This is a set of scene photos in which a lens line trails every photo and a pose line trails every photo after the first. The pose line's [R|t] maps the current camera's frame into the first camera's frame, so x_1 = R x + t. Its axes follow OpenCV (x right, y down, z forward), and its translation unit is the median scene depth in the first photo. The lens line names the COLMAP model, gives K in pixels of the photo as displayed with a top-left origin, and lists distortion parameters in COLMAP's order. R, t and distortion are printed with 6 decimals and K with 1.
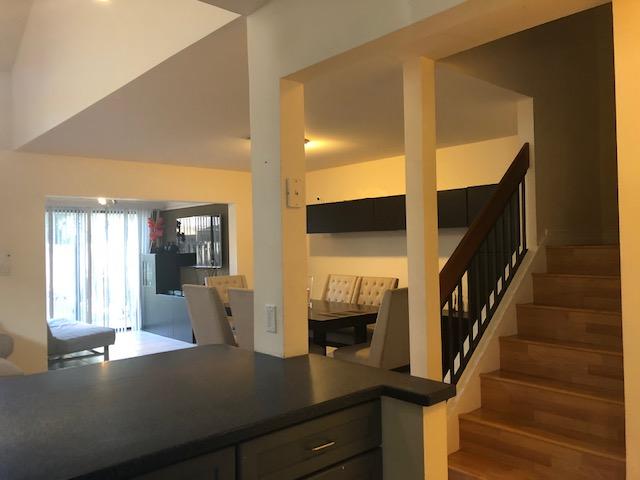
lens RADIAL K [[524.2, 0, 320.0], [0, 524.2, 240.0], [0, 0, 1]] dist [0.038532, -0.001713]
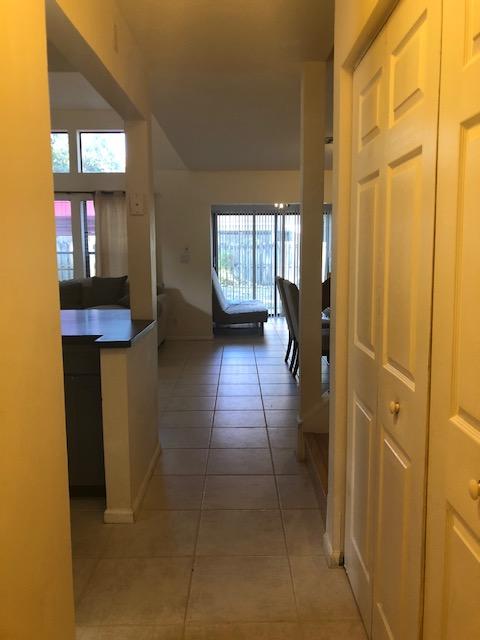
lens RADIAL K [[524.2, 0, 240.0], [0, 524.2, 320.0], [0, 0, 1]] dist [0.038532, -0.001713]
pose [[0.741448, 0.108522, -0.662176, 0.380932], [-0.005666, 0.987812, 0.155546, -0.000524], [0.670986, -0.111577, 0.733027, 0.030407]]
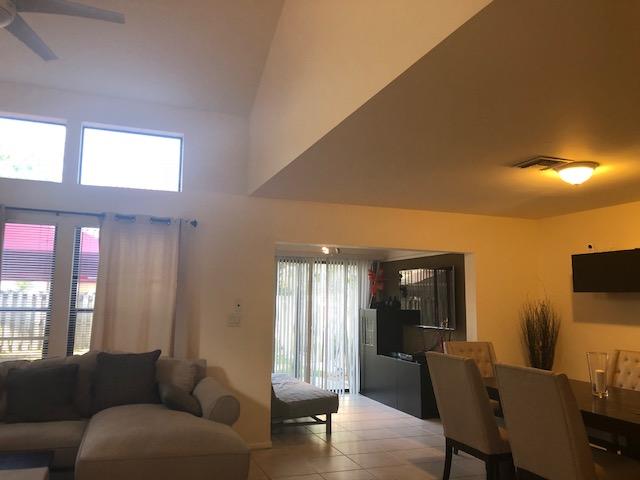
lens RADIAL K [[529.8, 0, 321.9], [0, 529.8, 236.8], [0, 0, 1]] dist [0.037041, -0.002290]
pose [[0.931417, -0.007185, -0.363882, -0.073140], [-0.033323, 0.993922, -0.104924, 0.001659], [0.362424, 0.109854, 0.925516, 0.116437]]
